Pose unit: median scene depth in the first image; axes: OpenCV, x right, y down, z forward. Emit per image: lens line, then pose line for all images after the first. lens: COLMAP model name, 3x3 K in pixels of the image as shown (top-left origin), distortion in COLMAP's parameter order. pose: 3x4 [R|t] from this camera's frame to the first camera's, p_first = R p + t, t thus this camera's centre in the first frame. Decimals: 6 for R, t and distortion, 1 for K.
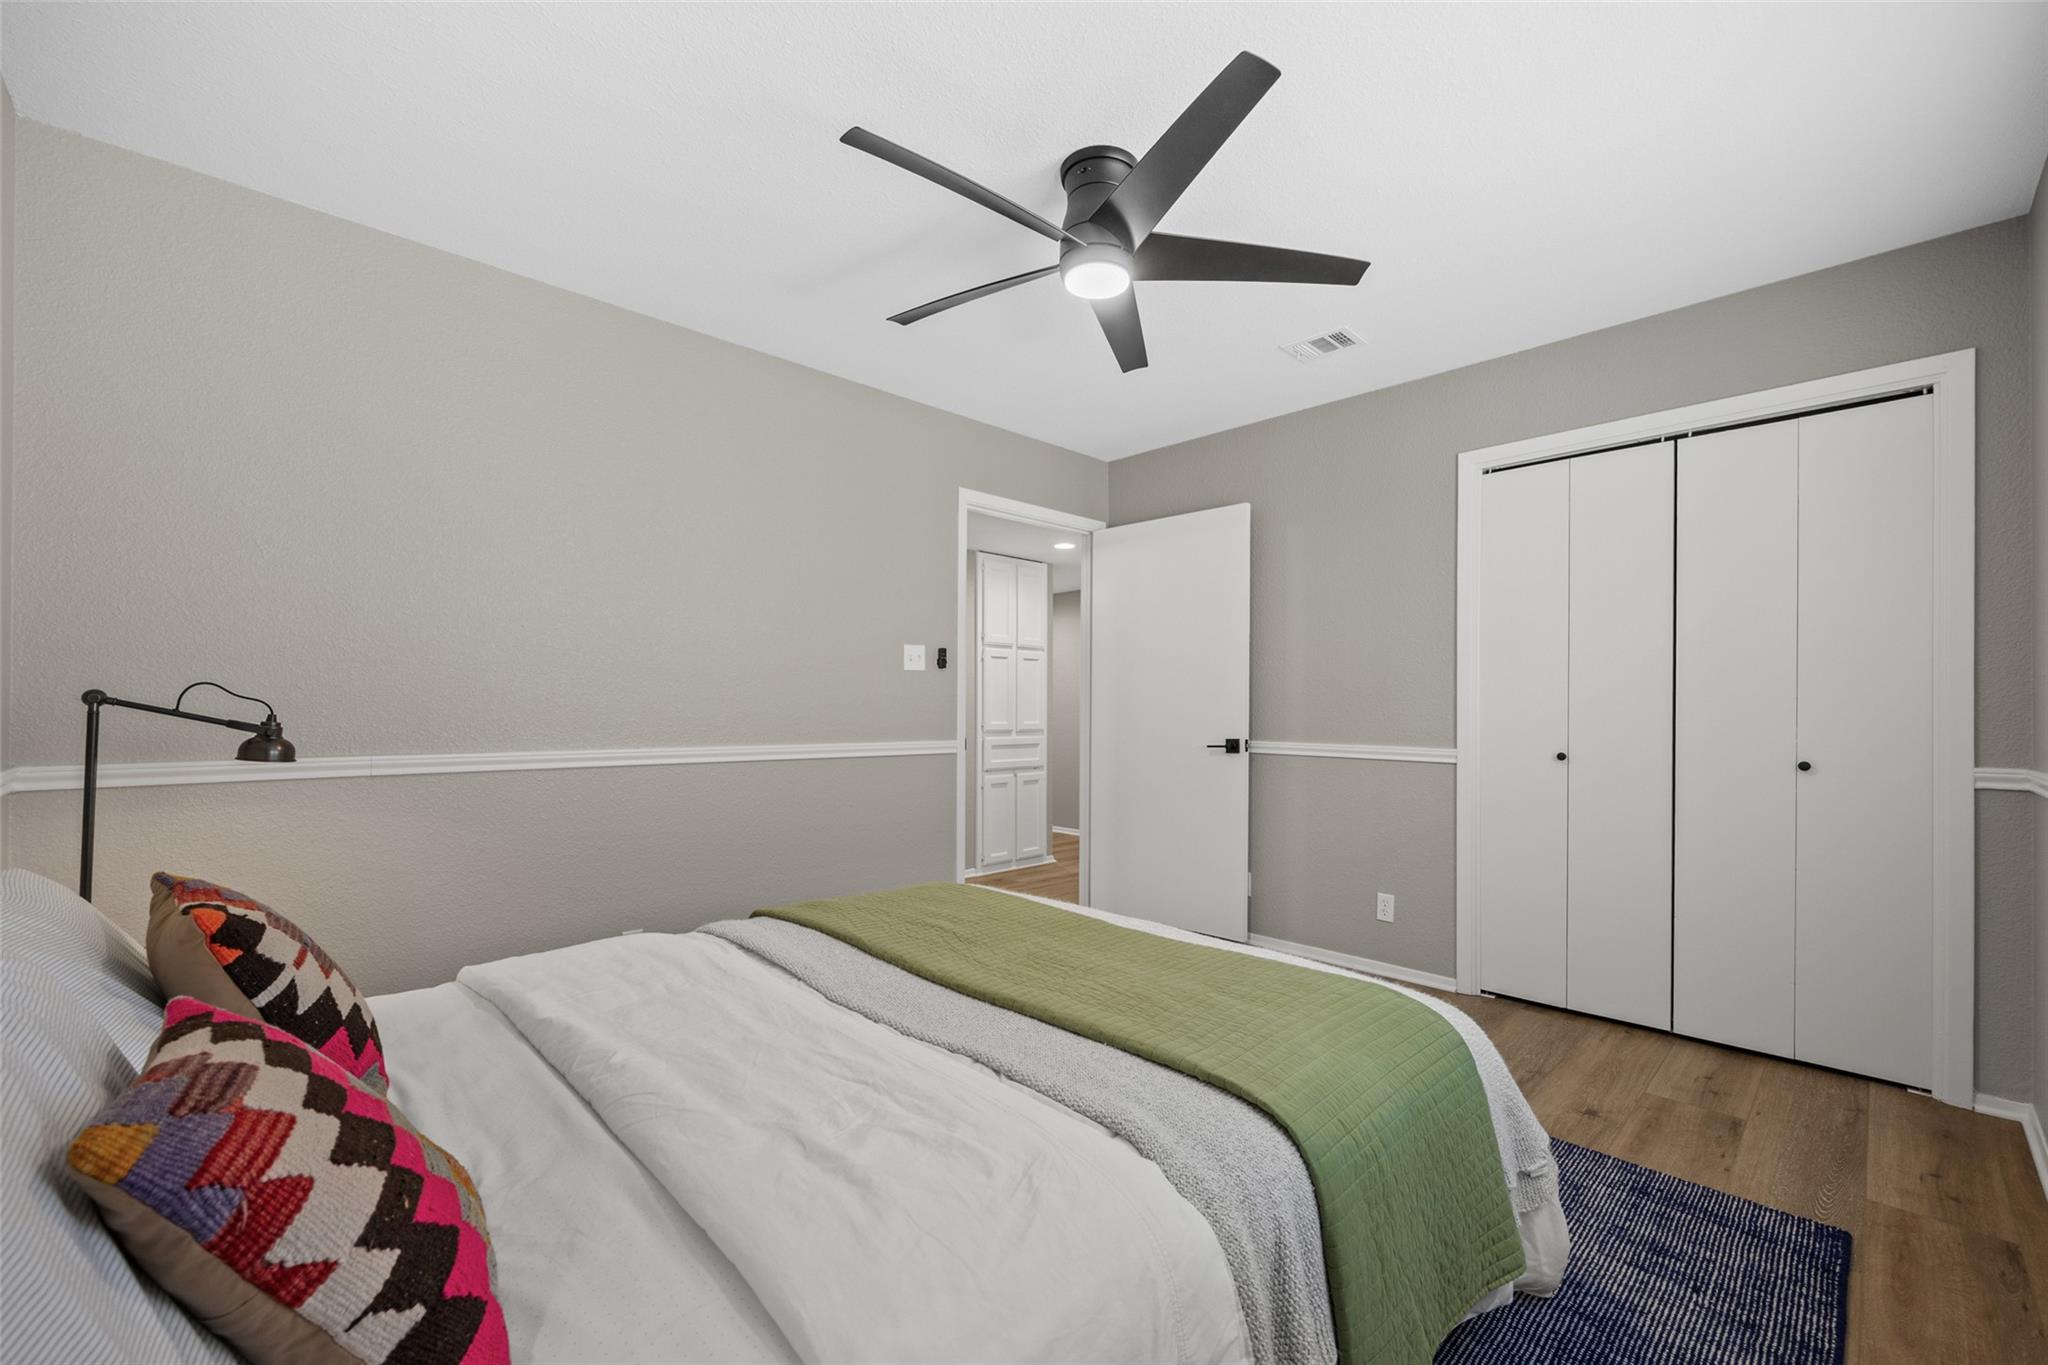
lens RADIAL K [[833.1, 0, 1022.8], [0, 833.1, 686.4], [0, 0, 1]] dist [-0.001119, -0.000017]
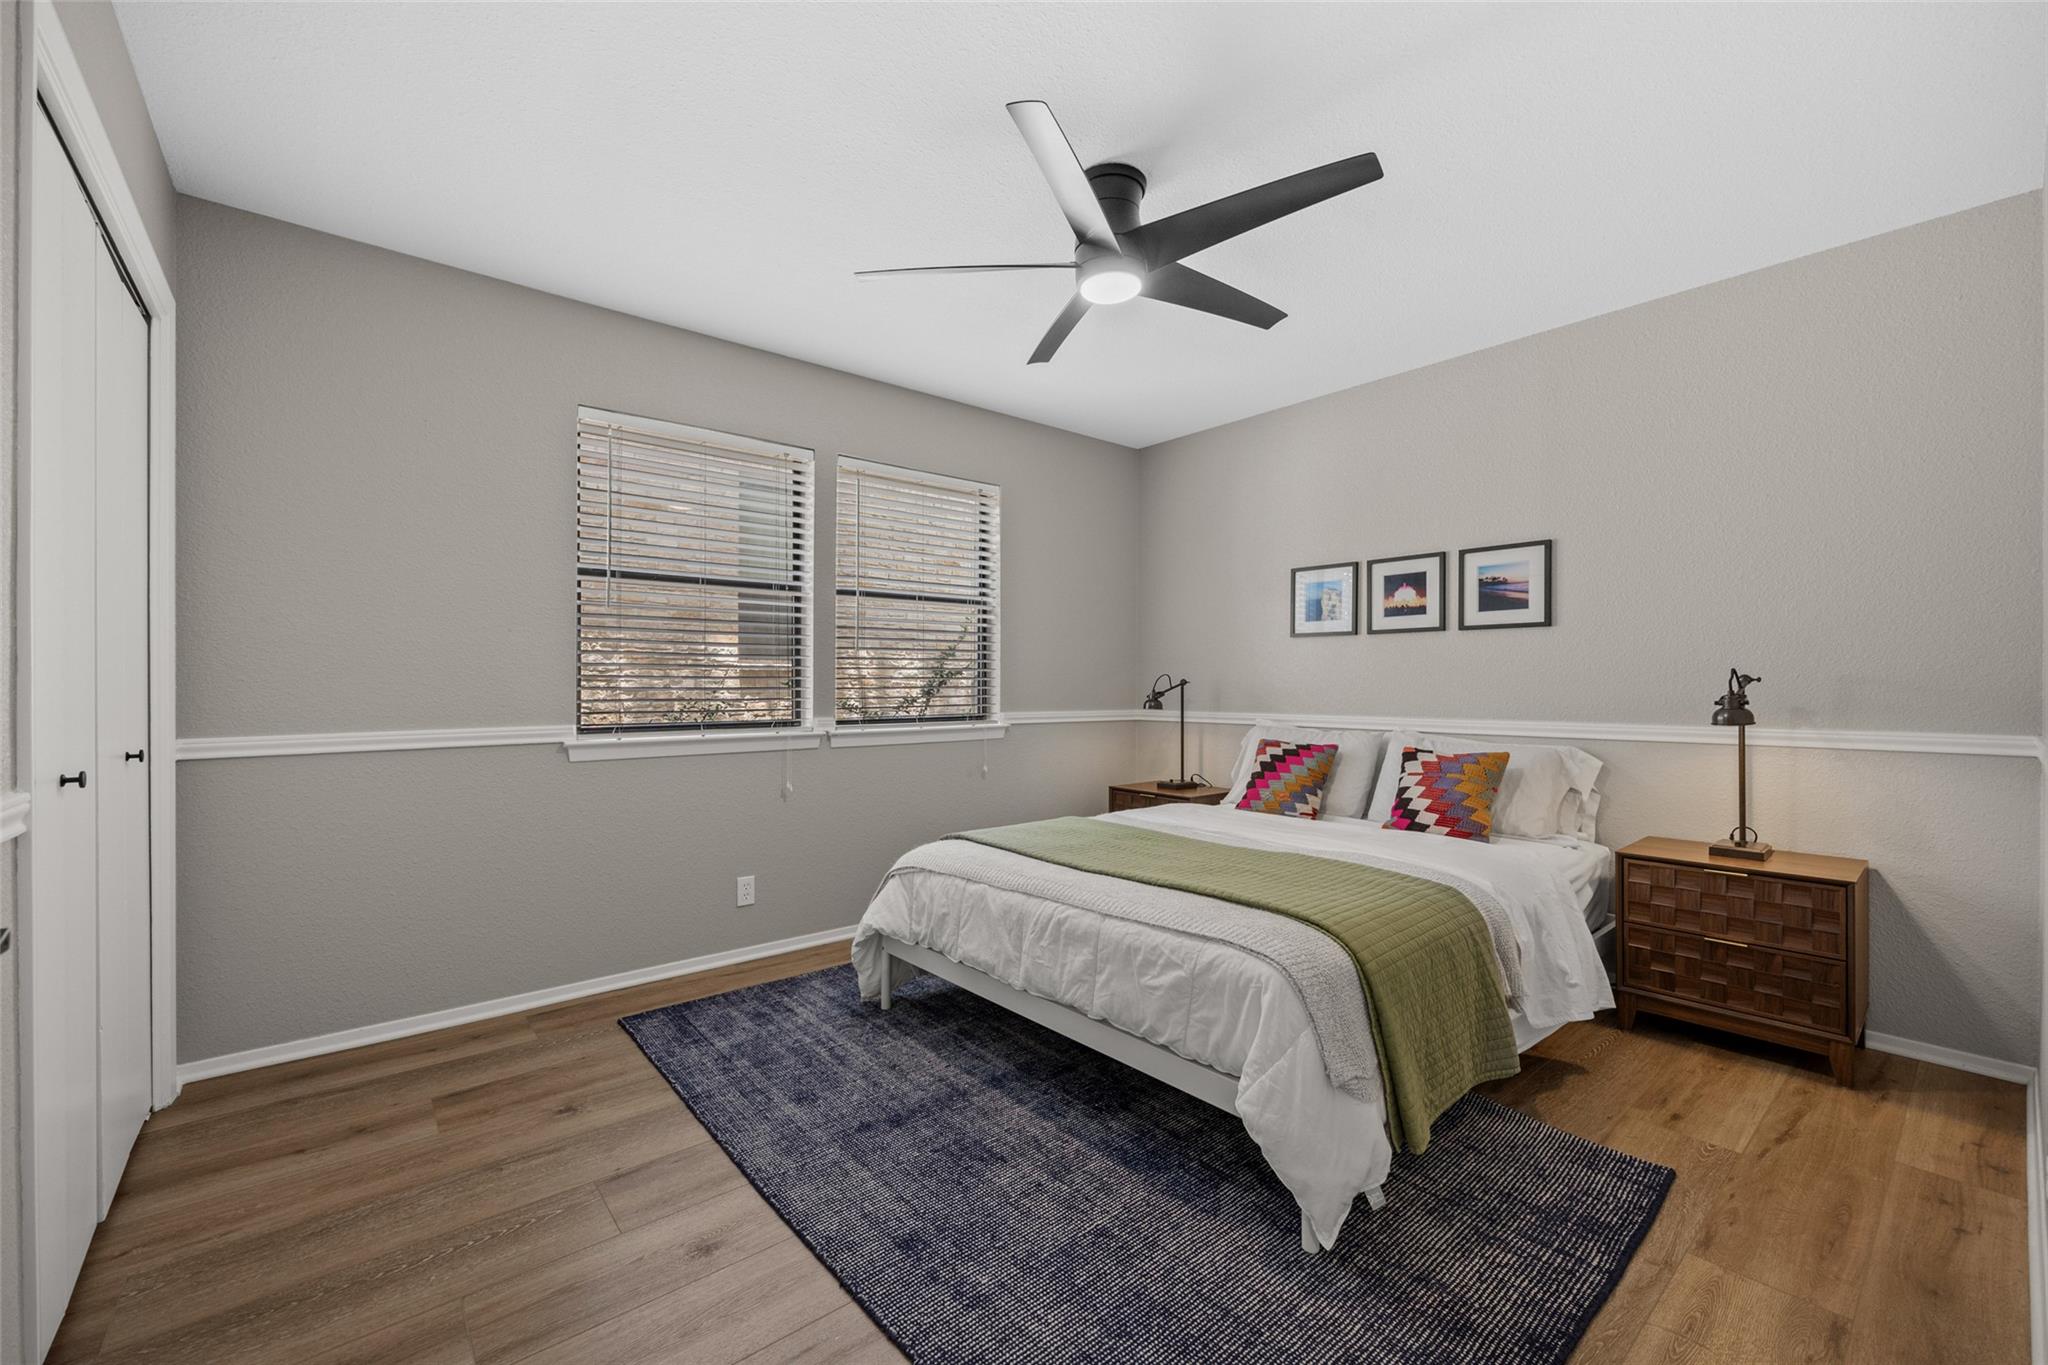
lens RADIAL K [[833.1, 0, 1028.4], [0, 833.1, 692.3], [0, 0, 1]] dist [-0.001119, -0.000017]
pose [[-0.997642, -0.012576, 0.067465, 0.105068], [-0.013428, 0.999836, -0.012192, 0.044181], [-0.067301, -0.013069, -0.997647, 1.955059]]
